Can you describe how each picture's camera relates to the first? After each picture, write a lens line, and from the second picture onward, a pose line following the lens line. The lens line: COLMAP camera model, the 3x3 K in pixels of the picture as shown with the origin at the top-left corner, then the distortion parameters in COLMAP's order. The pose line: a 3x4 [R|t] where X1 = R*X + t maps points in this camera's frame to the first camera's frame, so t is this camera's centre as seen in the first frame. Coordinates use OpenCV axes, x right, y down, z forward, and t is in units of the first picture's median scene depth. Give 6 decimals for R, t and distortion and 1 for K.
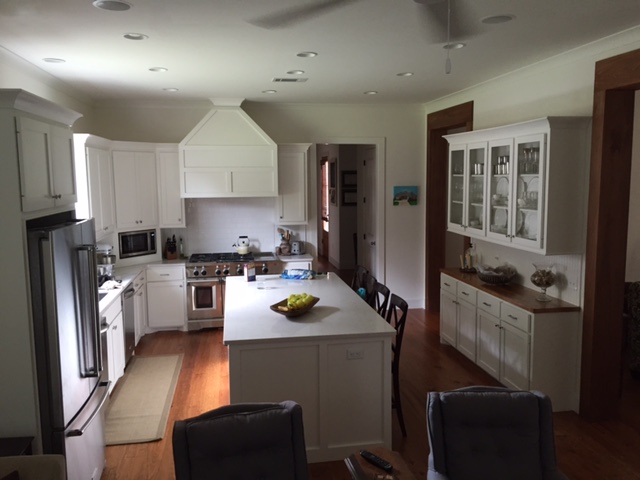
lens RADIAL K [[554.2, 0, 320.0], [0, 554.2, 240.0], [0, 0, 1]] dist [0.044135, -0.014370]
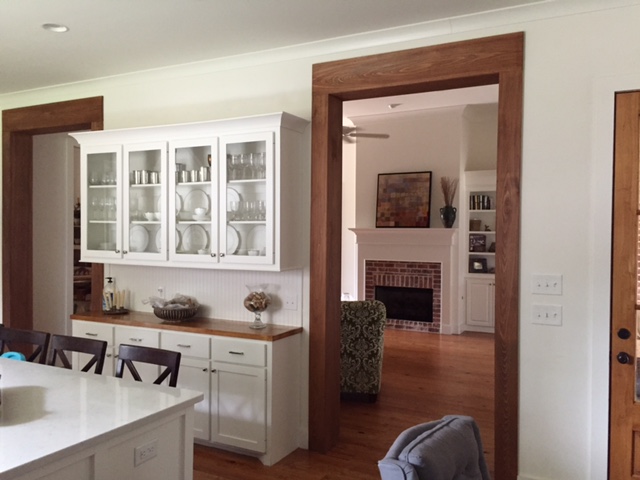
lens RADIAL K [[554.2, 0, 320.0], [0, 554.2, 240.0], [0, 0, 1]] dist [0.044135, -0.014370]
pose [[0.612164, -0.003099, 0.790725, -0.219223], [0.078055, 0.995345, -0.056527, 0.029526], [-0.786869, 0.096324, 0.609556, 0.392719]]
